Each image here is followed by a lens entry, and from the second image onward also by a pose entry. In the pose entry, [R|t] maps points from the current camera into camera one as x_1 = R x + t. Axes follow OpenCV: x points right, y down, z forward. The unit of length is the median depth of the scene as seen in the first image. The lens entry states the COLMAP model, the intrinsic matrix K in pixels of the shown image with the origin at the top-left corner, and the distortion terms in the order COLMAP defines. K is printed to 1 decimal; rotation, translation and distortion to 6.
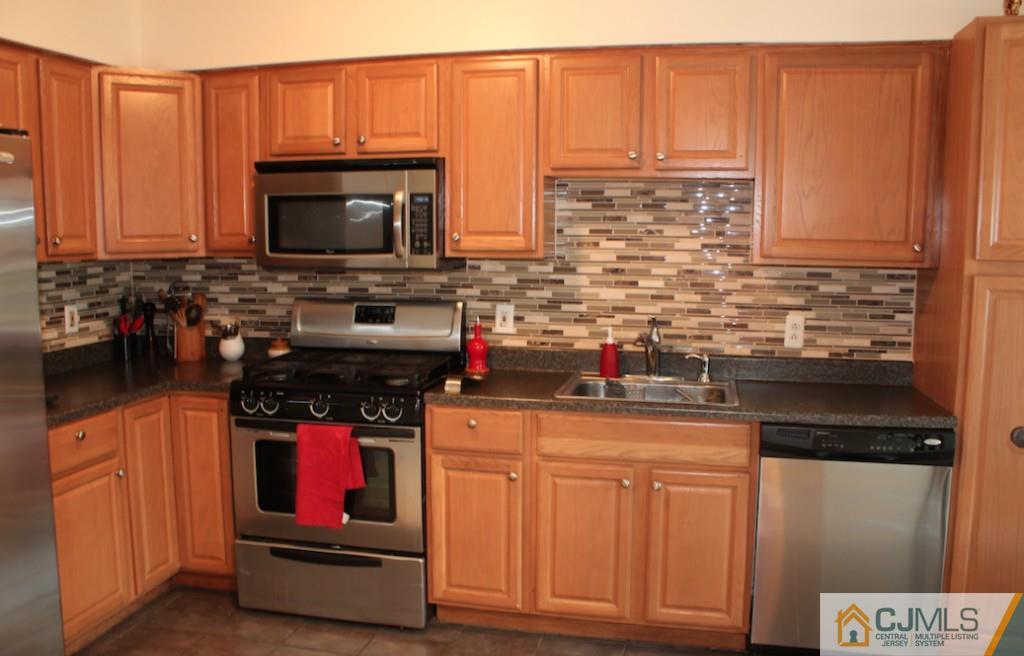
lens RADIAL K [[900.8, 0, 511.8], [0, 900.8, 331.9], [0, 0, 1]] dist [-0.106477, 0.000496]
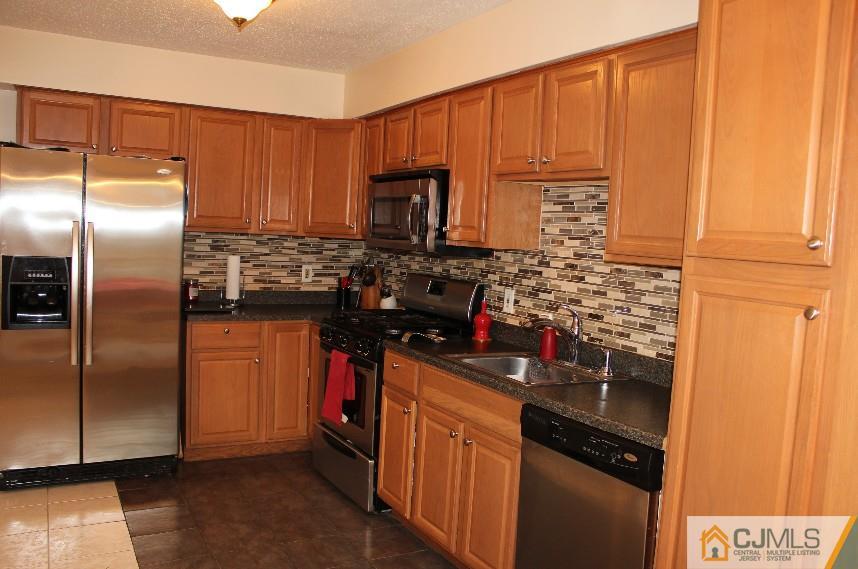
lens RADIAL K [[769.5, 0, 420.8], [0, 769.5, 302.1], [0, 0, 1]] dist [-0.052389, -0.001651]
pose [[0.638930, 0.099543, -0.762797, 0.729208], [-0.145348, 0.989353, 0.007363, -0.003558], [0.755409, 0.106167, 0.646596, 0.245447]]
